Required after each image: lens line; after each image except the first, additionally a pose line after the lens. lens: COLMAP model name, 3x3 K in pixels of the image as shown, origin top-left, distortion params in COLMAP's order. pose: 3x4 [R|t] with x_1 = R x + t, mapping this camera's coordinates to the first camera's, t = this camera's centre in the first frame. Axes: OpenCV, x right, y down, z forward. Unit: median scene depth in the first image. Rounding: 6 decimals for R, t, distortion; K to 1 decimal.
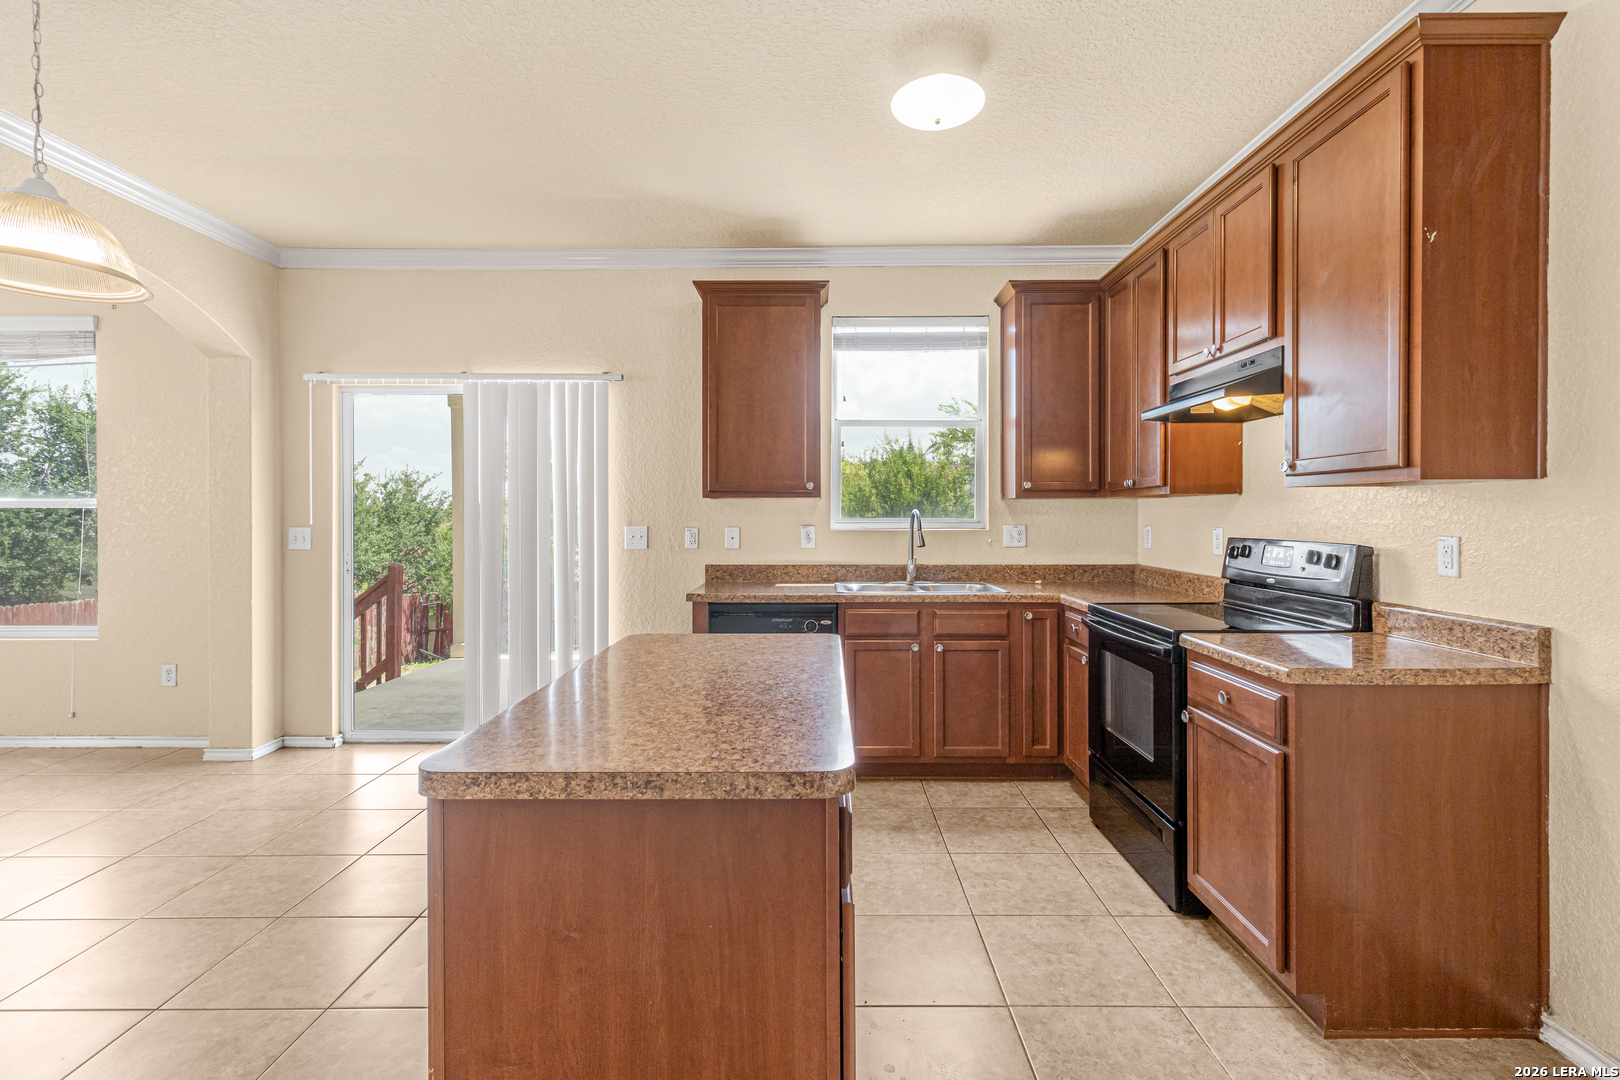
lens RADIAL K [[750.9, 0, 794.7], [0, 750.9, 521.5], [0, 0, 1]] dist [0.004624, -0.000829]
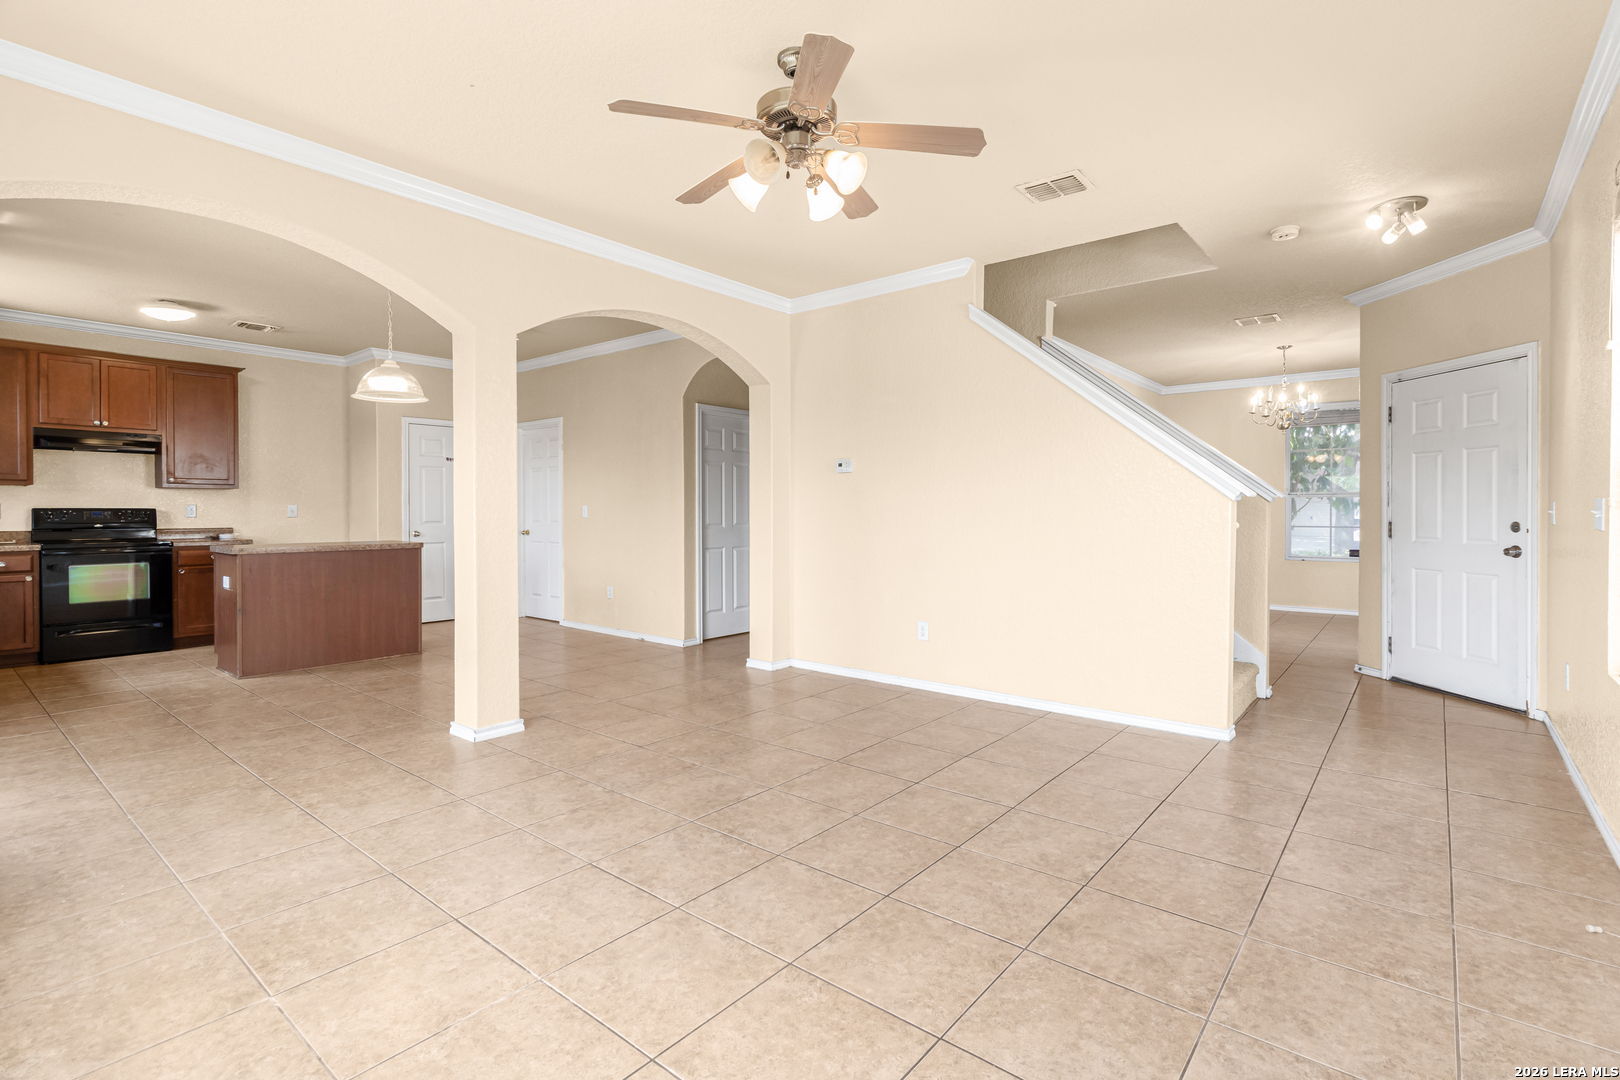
lens RADIAL K [[750.9, 0, 819.9], [0, 750.9, 525.1], [0, 0, 1]] dist [0.004624, -0.000829]
pose [[-0.775215, -0.012636, 0.631571, -1.691760], [0.003955, 0.999683, 0.024856, 0.018926], [-0.631685, 0.021766, -0.774920, 0.941345]]
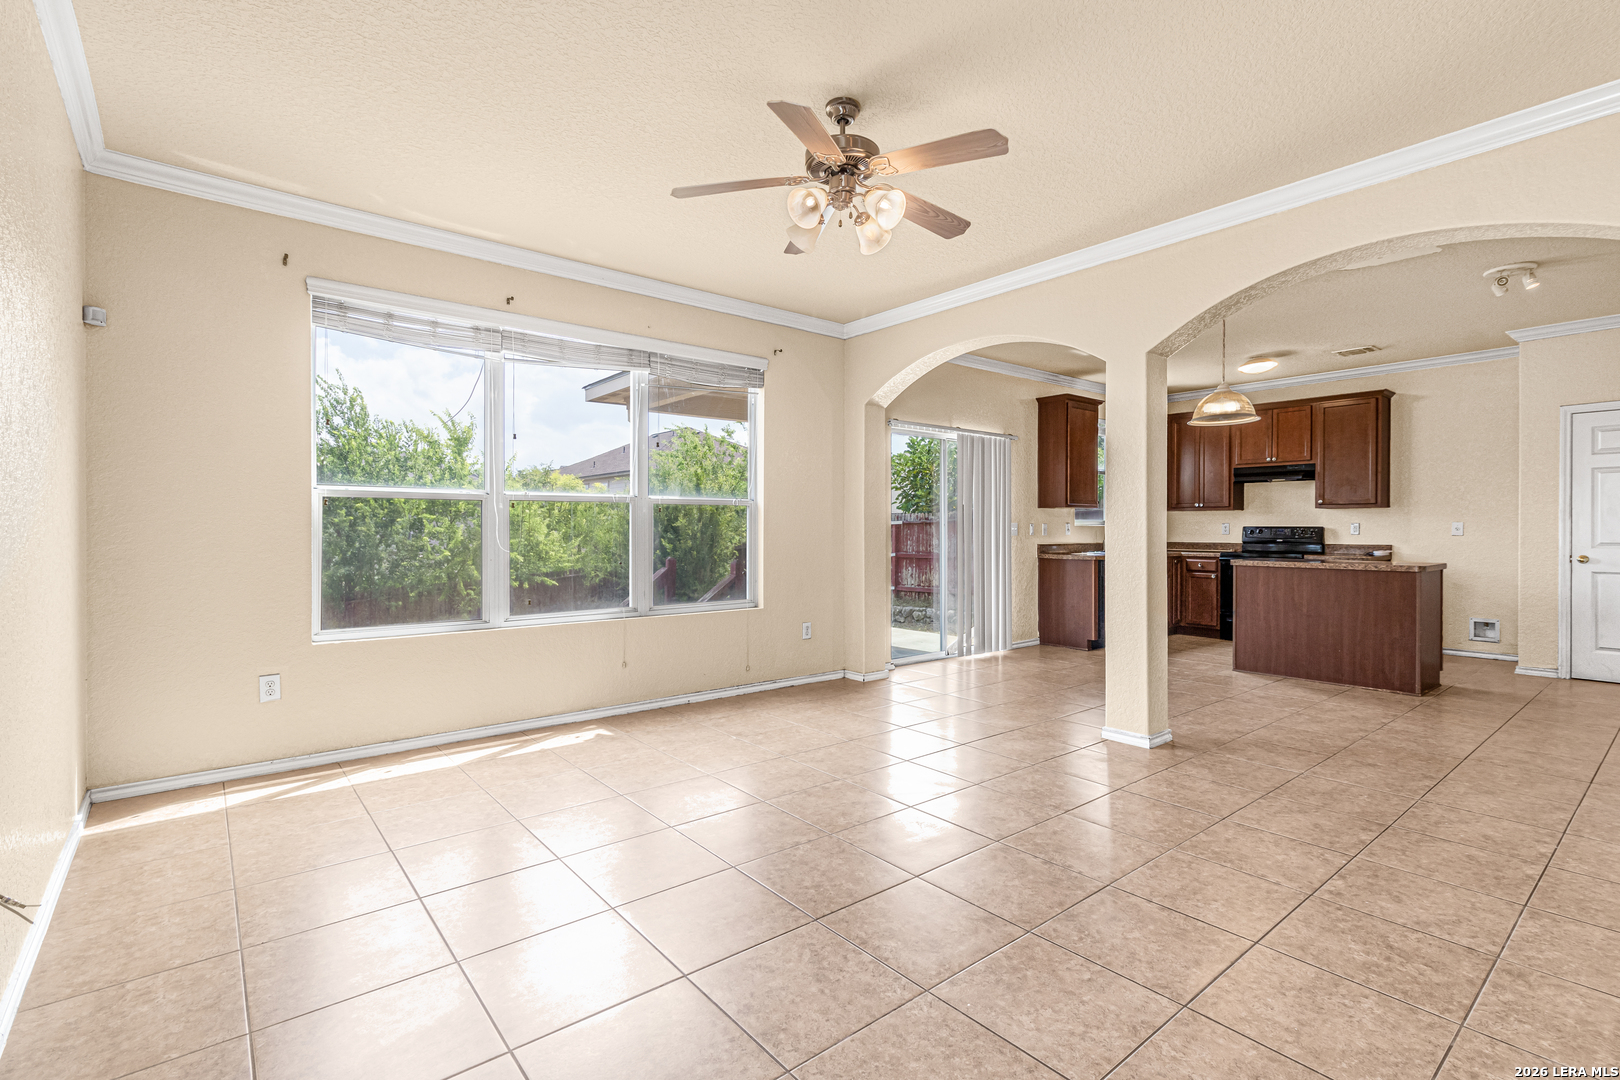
lens RADIAL K [[750.9, 0, 810.7], [0, 750.9, 529.1], [0, 0, 1]] dist [0.004624, -0.000829]
pose [[0.774360, 0.000000, 0.632746, -1.731003], [0.003406, 0.999986, -0.004169, 0.027848], [-0.632737, 0.005384, 0.774348, -0.058572]]
